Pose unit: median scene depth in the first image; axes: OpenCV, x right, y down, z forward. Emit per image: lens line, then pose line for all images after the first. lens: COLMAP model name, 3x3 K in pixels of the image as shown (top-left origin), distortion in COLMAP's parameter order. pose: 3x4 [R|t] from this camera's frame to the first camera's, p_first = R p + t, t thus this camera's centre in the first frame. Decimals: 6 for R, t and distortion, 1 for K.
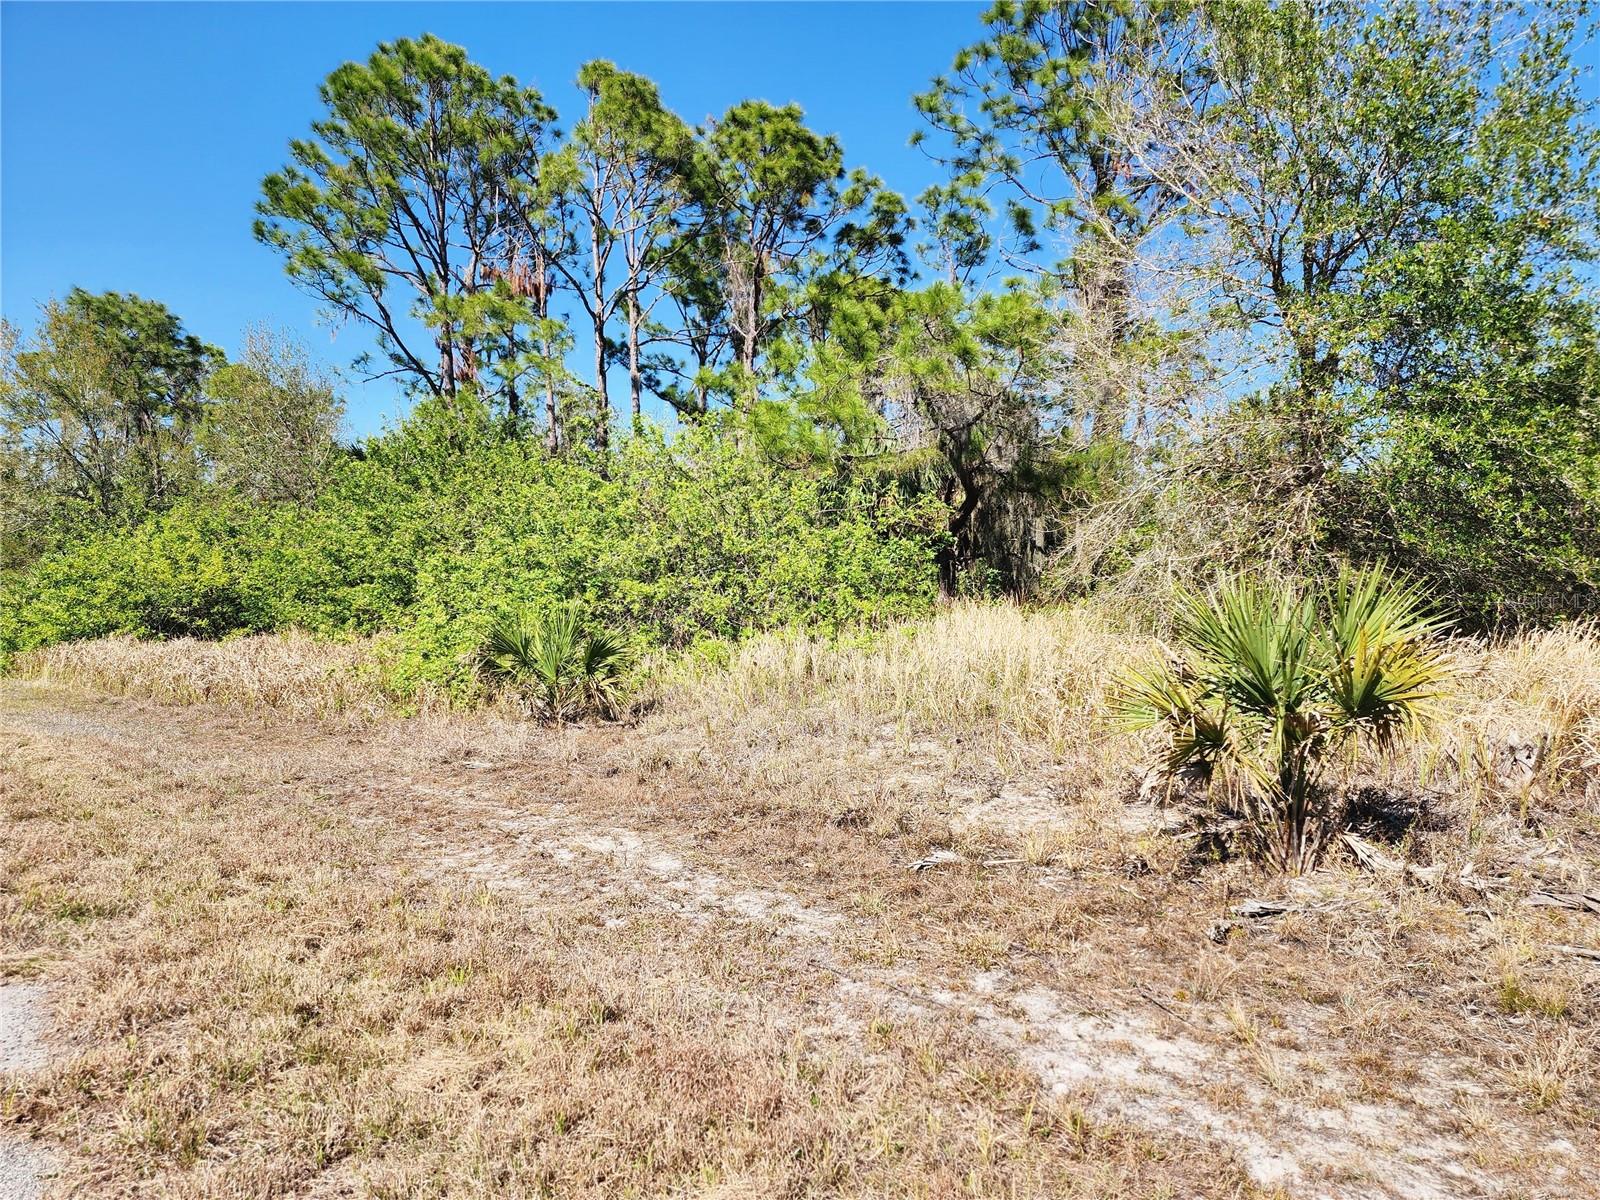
lens RADIAL K [[1044.9, 0, 800.3], [0, 1044.9, 610.7], [0, 0, 1]] dist [0.041438, -0.038282]
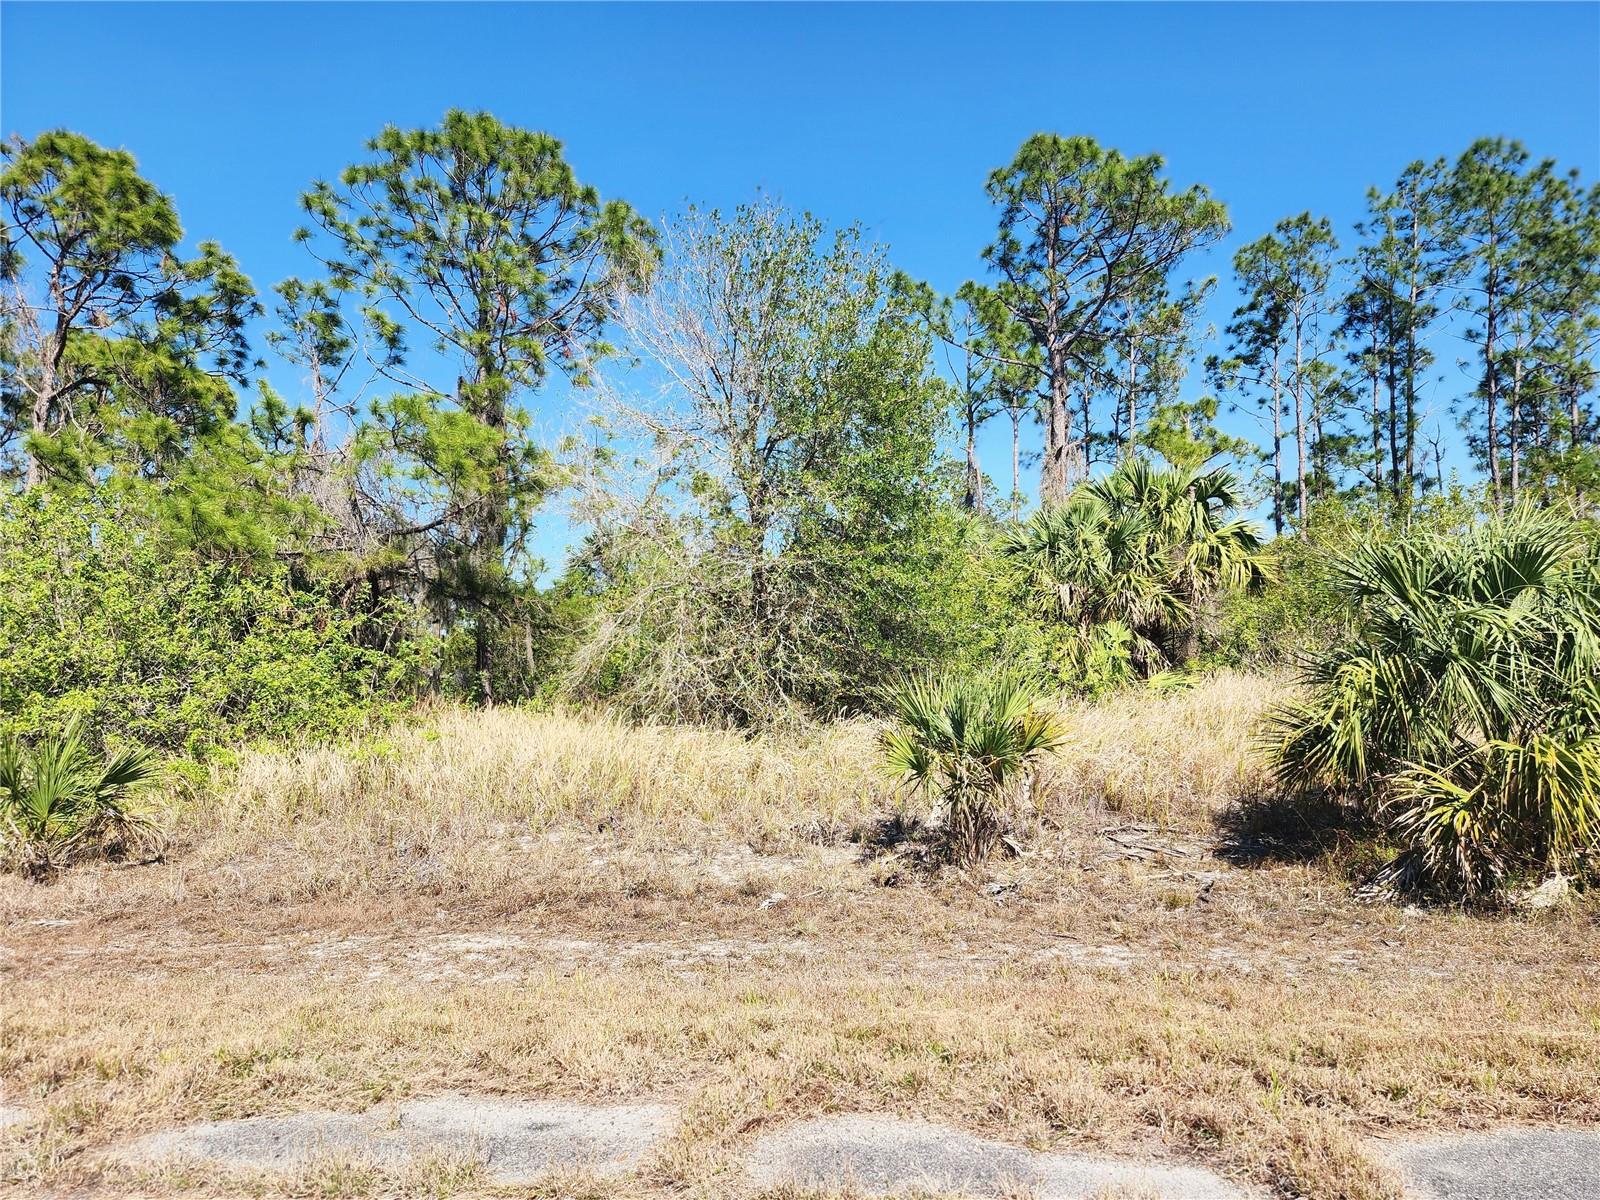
lens RADIAL K [[1044.9, 0, 815.4], [0, 1044.9, 598.4], [0, 0, 1]] dist [0.041438, -0.038282]
pose [[0.706402, 0.031987, 0.707088, -0.212338], [0.046958, 0.994660, -0.091909, 0.002333], [-0.706252, 0.098128, 0.701127, 0.003130]]
